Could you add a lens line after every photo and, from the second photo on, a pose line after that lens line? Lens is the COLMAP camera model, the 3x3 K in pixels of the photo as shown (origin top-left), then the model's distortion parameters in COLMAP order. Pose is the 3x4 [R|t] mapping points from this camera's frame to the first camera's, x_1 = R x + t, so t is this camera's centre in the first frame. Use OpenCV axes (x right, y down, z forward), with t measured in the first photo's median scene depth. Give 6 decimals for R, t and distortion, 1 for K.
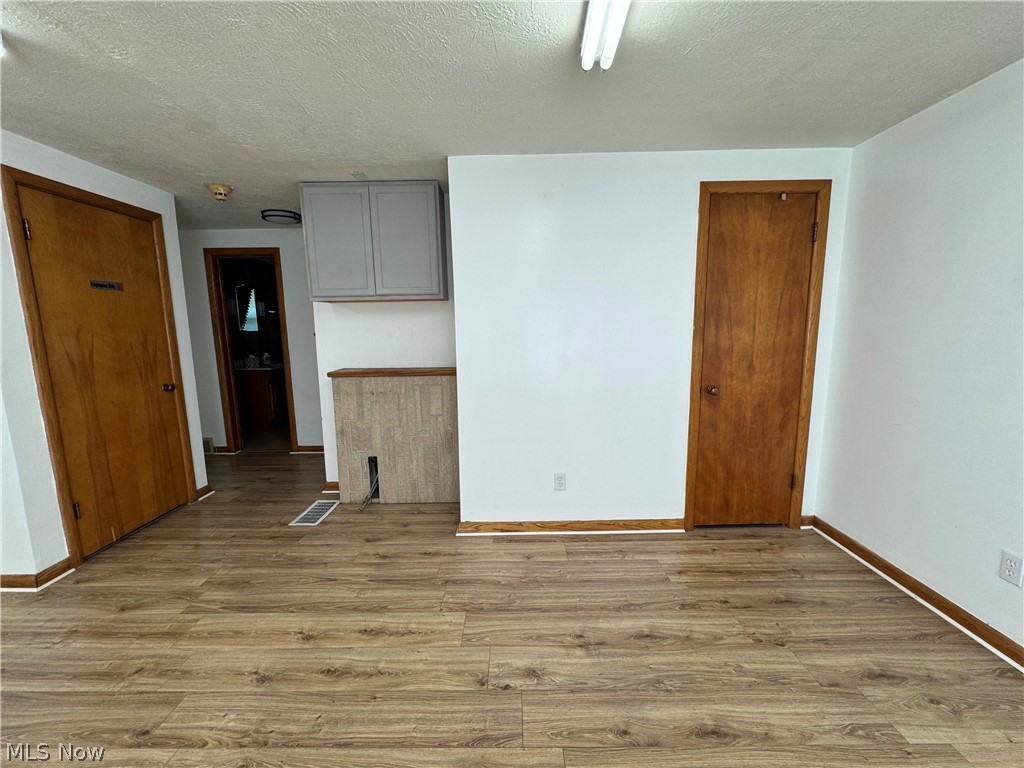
lens RADIAL K [[405.7, 0, 513.8], [0, 405.7, 384.2], [0, 0, 1]] dist [-0.003521, -0.000208]
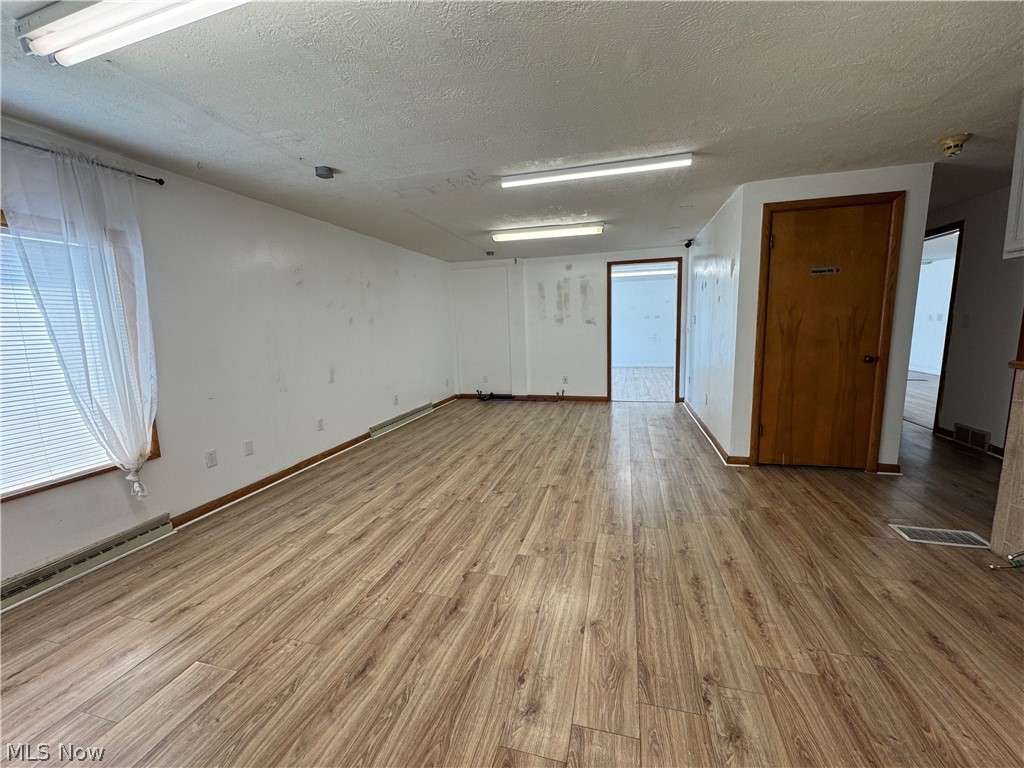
lens RADIAL K [[405.7, 0, 513.8], [0, 405.7, 384.2], [0, 0, 1]] dist [-0.003521, -0.000208]
pose [[-0.254583, 0.160015, -0.953721, 0.529762], [-0.106951, 0.975507, 0.192219, -0.040179], [0.961119, 0.150937, -0.231233, 0.438579]]
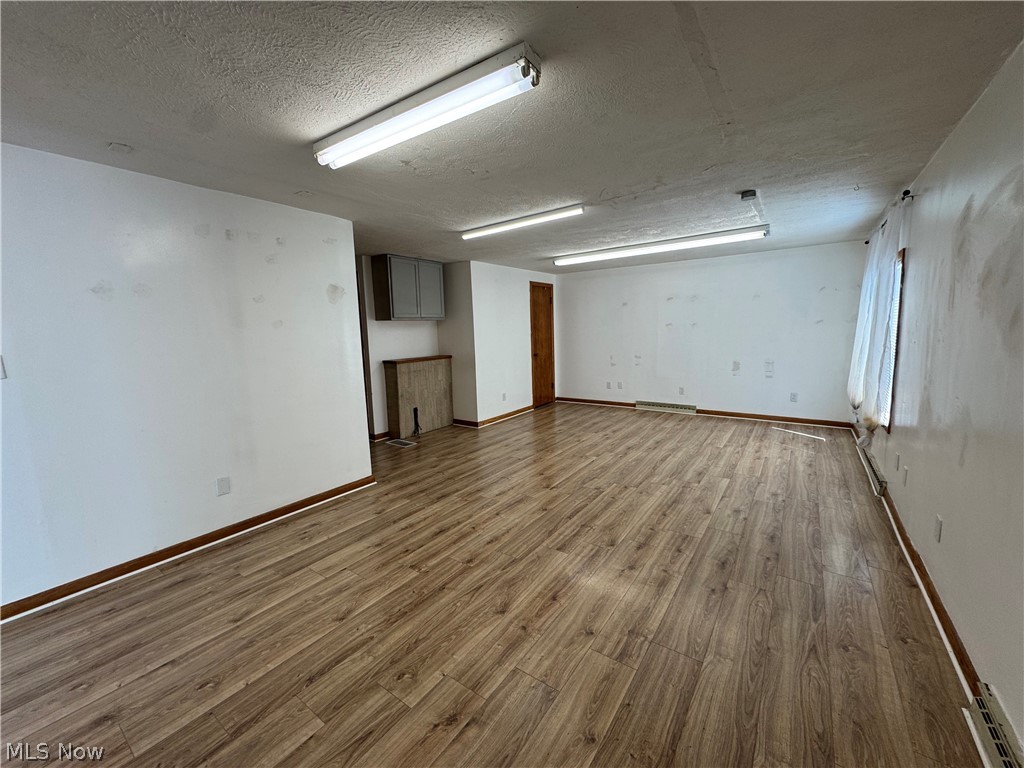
lens RADIAL K [[405.7, 0, 513.8], [0, 405.7, 384.2], [0, 0, 1]] dist [-0.003521, -0.000208]
pose [[0.574955, -0.114217, 0.810174, -1.969845], [0.137836, 0.989577, 0.041691, 0.081987], [-0.806491, 0.087701, 0.584705, -0.499645]]
